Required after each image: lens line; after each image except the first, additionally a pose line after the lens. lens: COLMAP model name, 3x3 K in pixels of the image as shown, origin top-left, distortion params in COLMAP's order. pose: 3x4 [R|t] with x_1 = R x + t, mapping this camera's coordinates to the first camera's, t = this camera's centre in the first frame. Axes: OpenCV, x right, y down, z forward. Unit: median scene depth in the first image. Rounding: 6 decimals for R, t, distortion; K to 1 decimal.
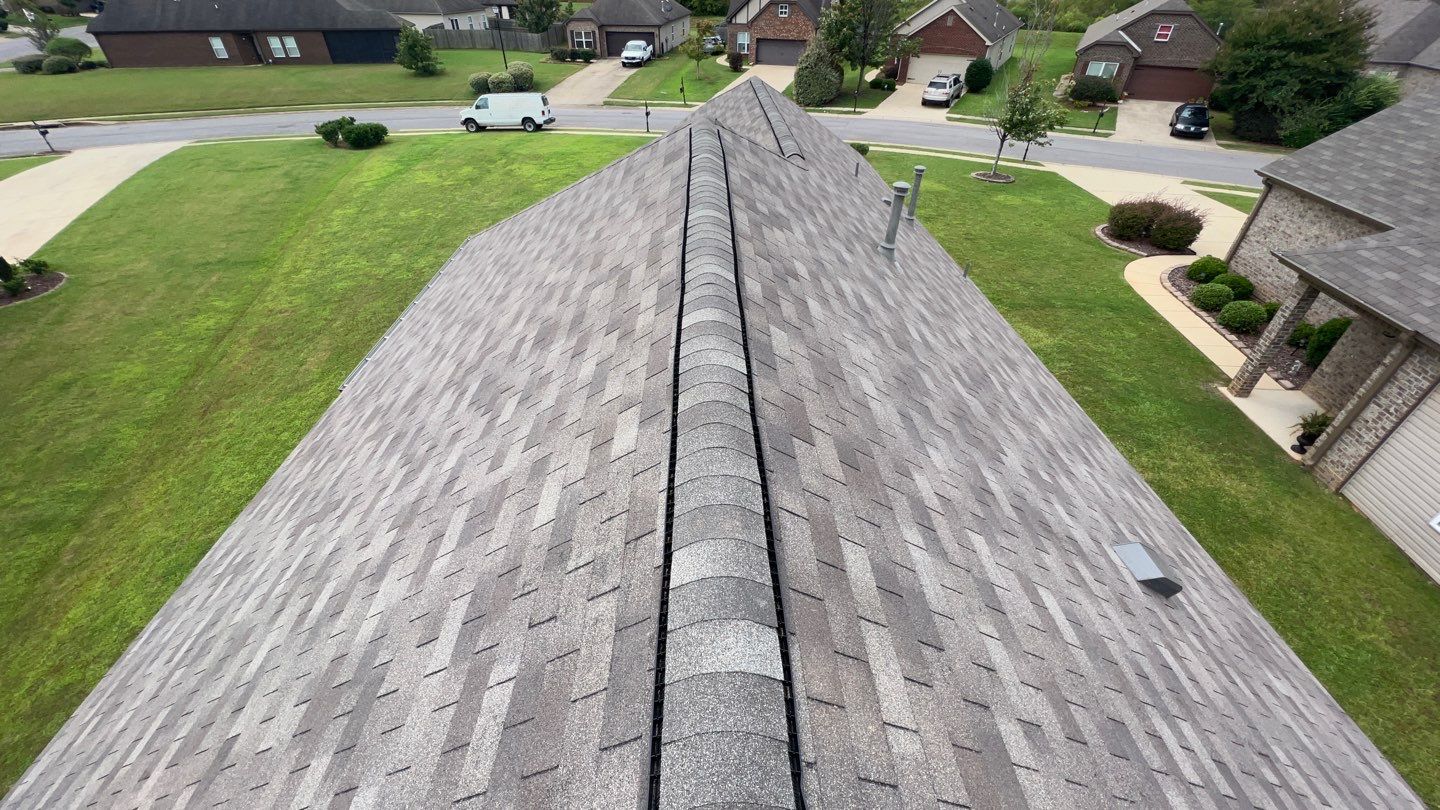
lens RADIAL K [[574.0, 0, 723.3], [0, 574.0, 415.5], [0, 0, 1]] dist [0.002503, -0.000653]
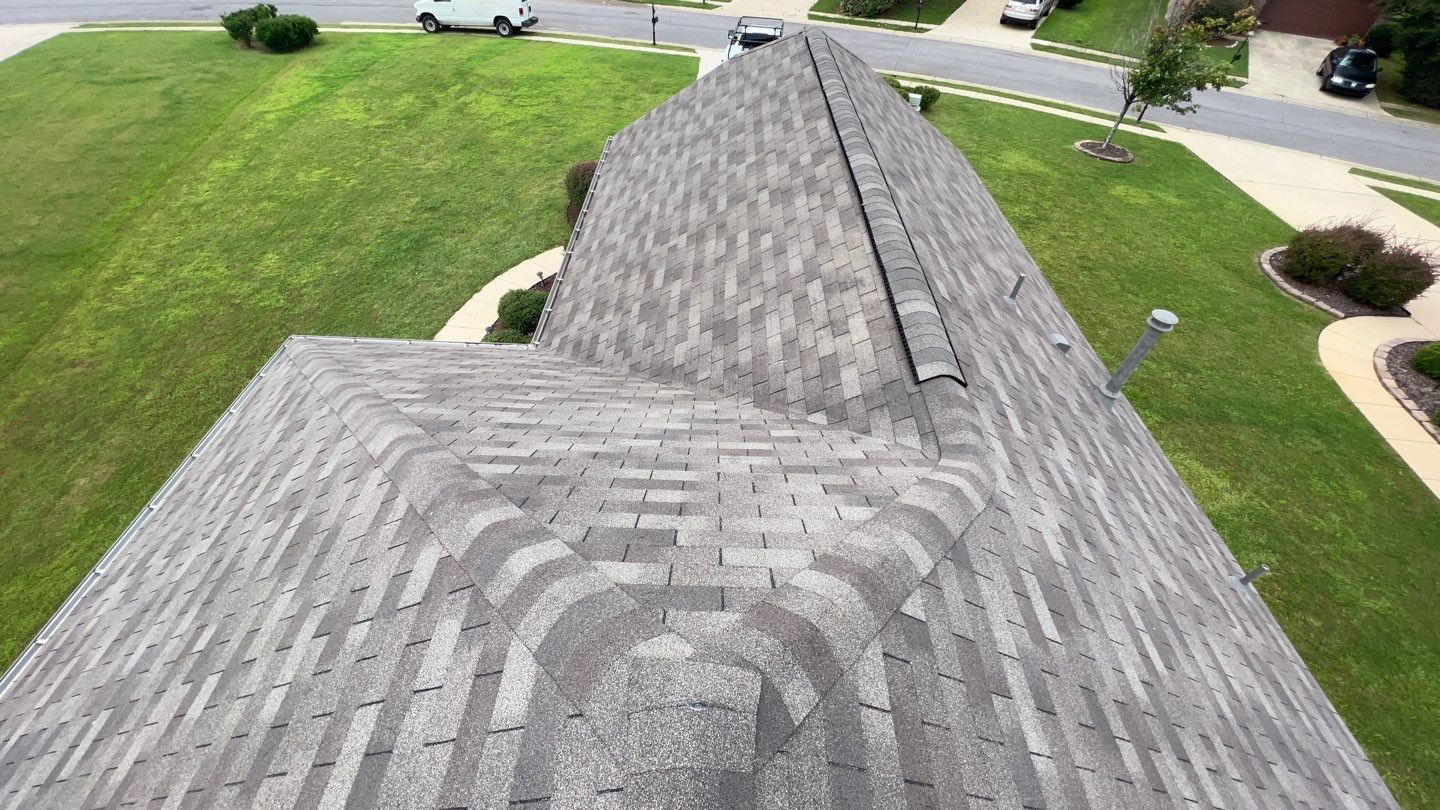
lens RADIAL K [[574.0, 0, 718.6], [0, 574.0, 401.6], [0, 0, 1]] dist [0.002503, -0.000653]
pose [[0.997920, 0.064188, -0.005999, -0.007014], [-0.062761, 0.988554, 0.137194, -0.124230], [0.014737, -0.136532, 0.990526, 0.155080]]
